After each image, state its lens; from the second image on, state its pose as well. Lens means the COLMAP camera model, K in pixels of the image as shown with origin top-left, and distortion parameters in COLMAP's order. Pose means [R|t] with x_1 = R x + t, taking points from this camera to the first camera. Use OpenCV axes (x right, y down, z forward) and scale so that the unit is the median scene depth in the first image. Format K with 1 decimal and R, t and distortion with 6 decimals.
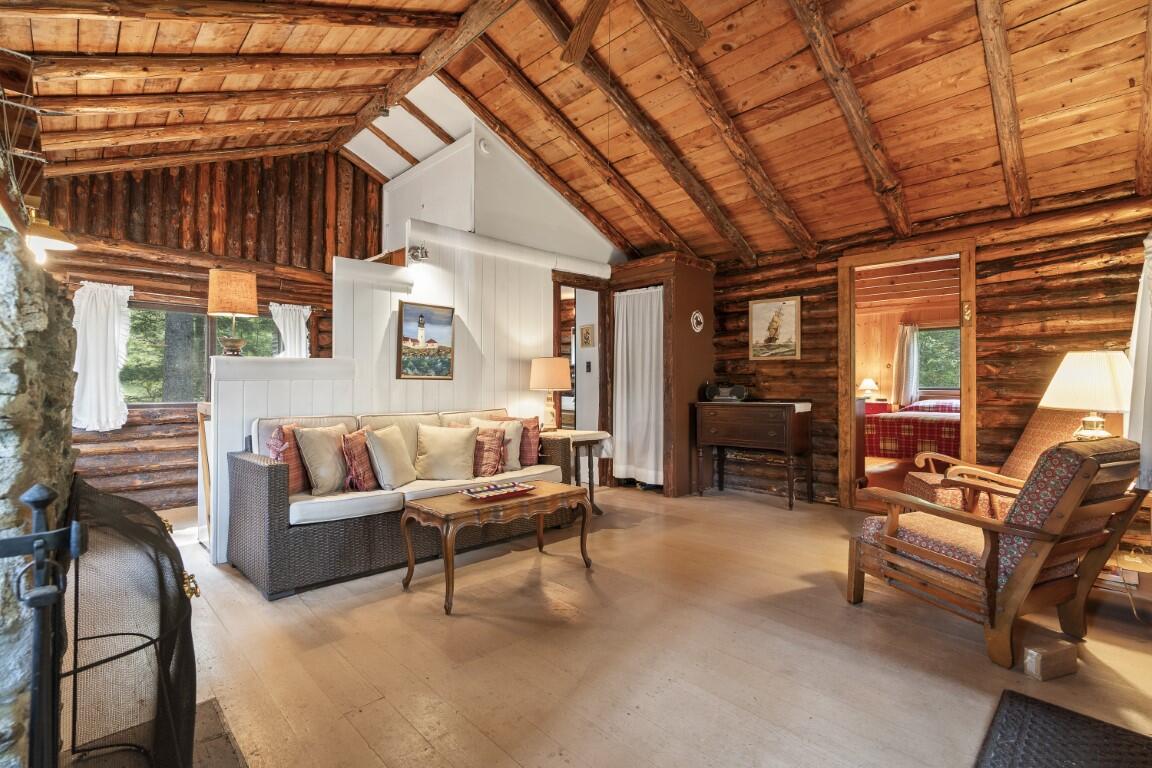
lens RADIAL K [[530.5, 0, 571.1], [0, 530.5, 378.8], [0, 0, 1]] dist [-0.006485, 0.000486]
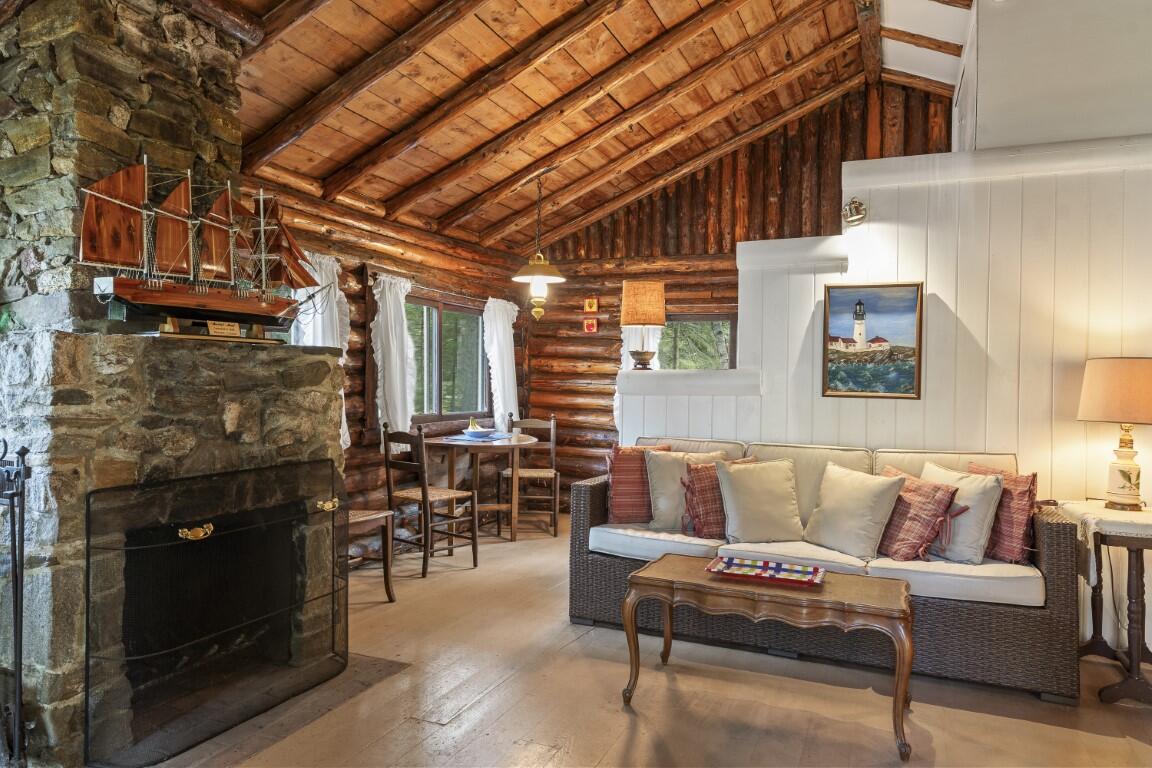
lens RADIAL K [[739.5, 0, 573.3], [0, 739.5, 384.4], [0, 0, 1]] dist [0.005367, 0.000029]
pose [[0.384238, 0.004393, -0.923224, 0.380695], [-0.008621, 0.999962, 0.001170, -0.011699], [0.923194, 0.007509, 0.384261, 0.263188]]
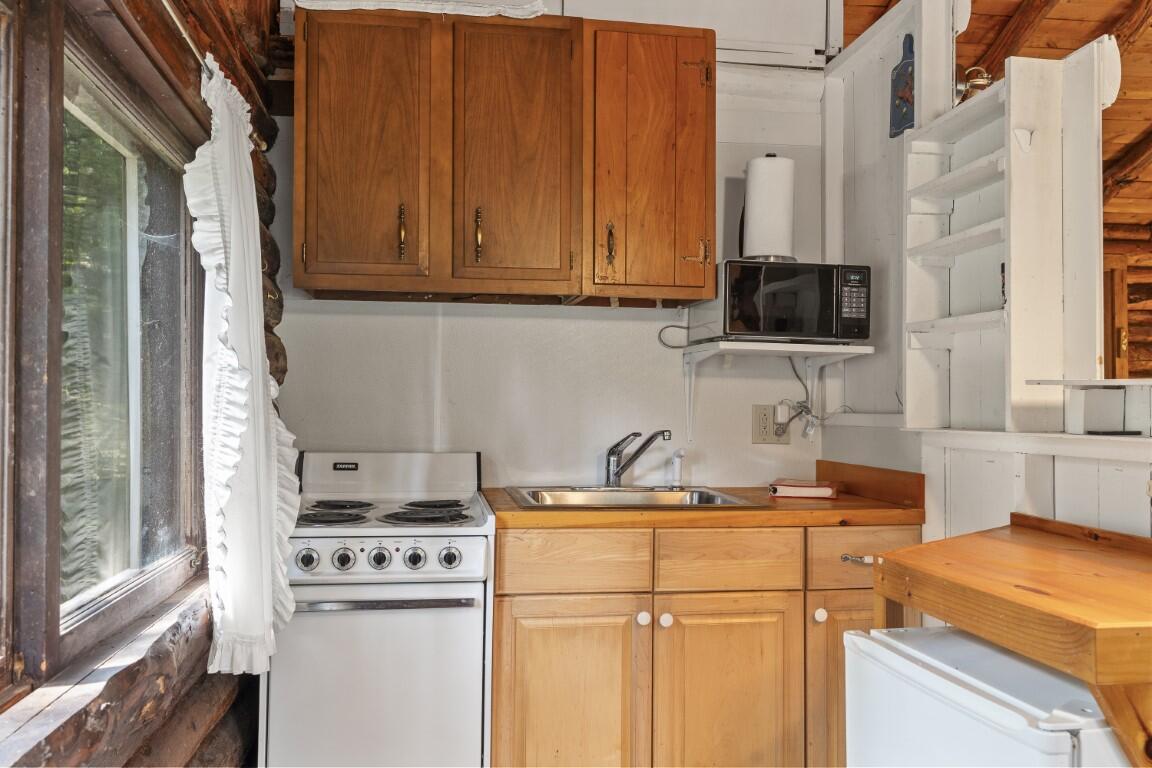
lens RADIAL K [[901.5, 0, 576.0], [0, 901.5, 384.0], [0, 0, 1]] dist [0.006347, 0.002377]
pose [[0.570131, 0.017613, 0.821365, -0.794891], [-0.003573, 0.999814, -0.018959, -0.020410], [-0.821546, 0.007874, 0.570087, 0.738712]]
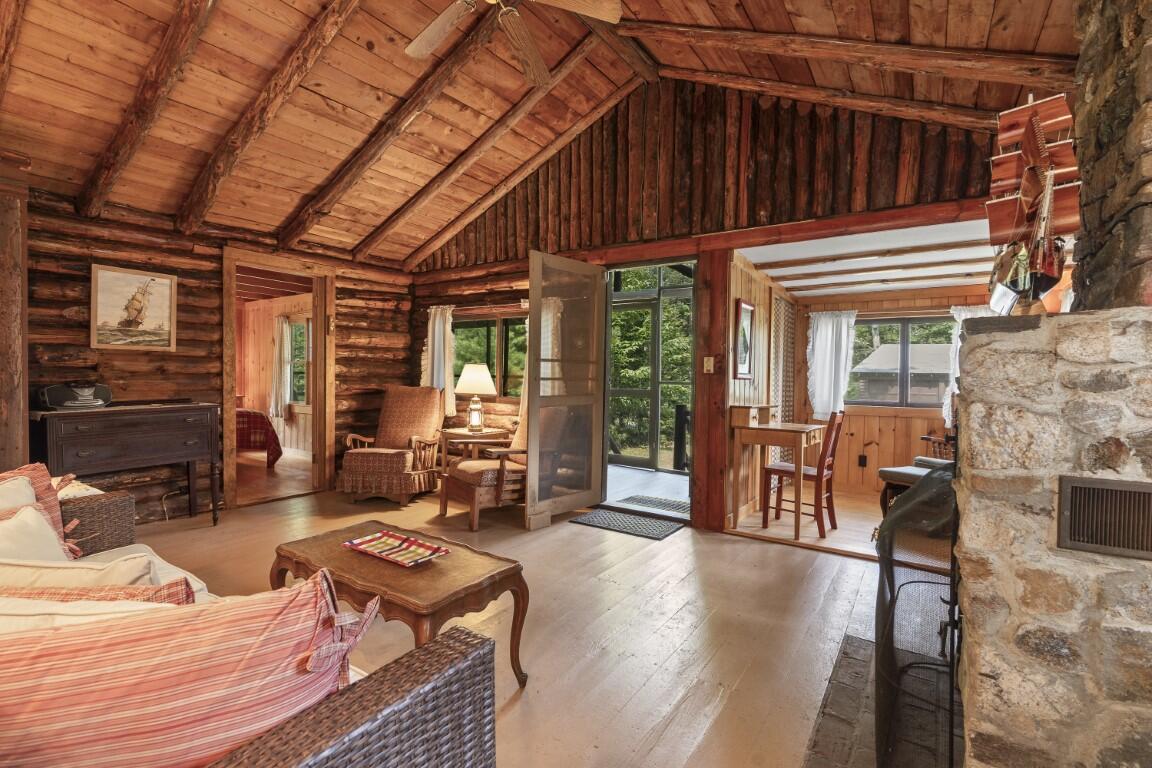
lens RADIAL K [[525.0, 0, 574.1], [0, 525.0, 383.6], [0, 0, 1]] dist [-0.004980, 0.000218]
pose [[-0.208692, -0.021900, 0.977736, -0.522146], [-0.014708, 0.999706, 0.019253, -0.011669], [-0.977871, -0.010363, -0.208953, 0.567413]]
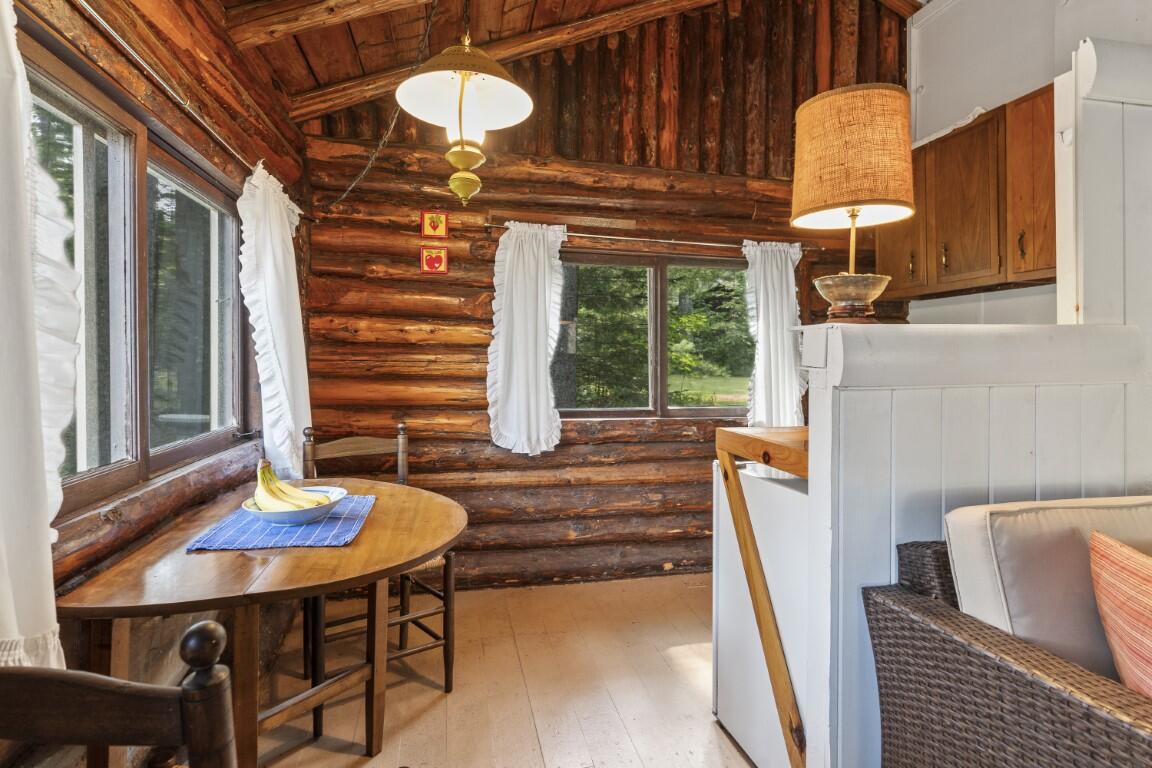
lens RADIAL K [[568.3, 0, 575.1], [0, 568.3, 356.1], [0, 0, 1]] dist [-0.001126, -0.000025]
pose [[0.854171, -0.005940, -0.519958, -0.419816], [0.003819, 0.999979, -0.005149, -0.013878], [0.519978, 0.002413, 0.854176, 0.380569]]
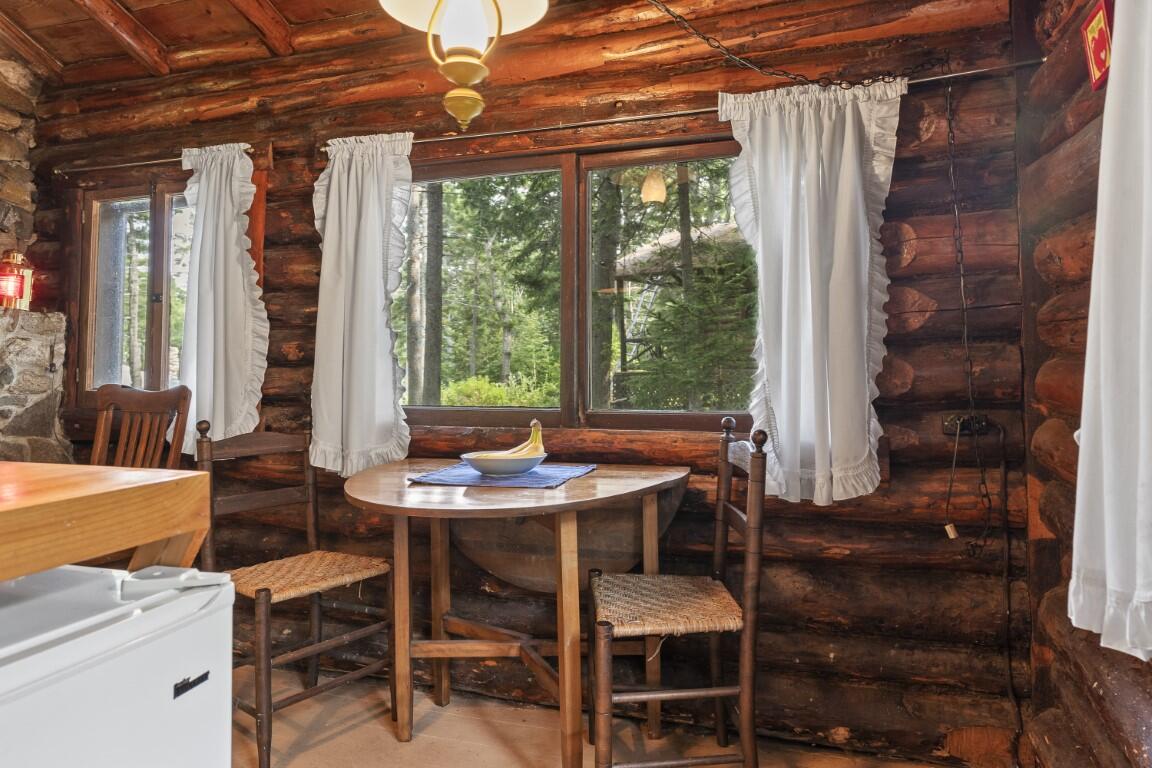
lens RADIAL K [[759.7, 0, 571.3], [0, 759.7, 382.7], [0, 0, 1]] dist [0.002026, 0.002252]
pose [[-0.893306, -0.007660, -0.449384, -0.534007], [-0.010344, 0.999940, 0.003517, 0.016276], [0.449330, 0.007790, -0.893332, 0.976922]]
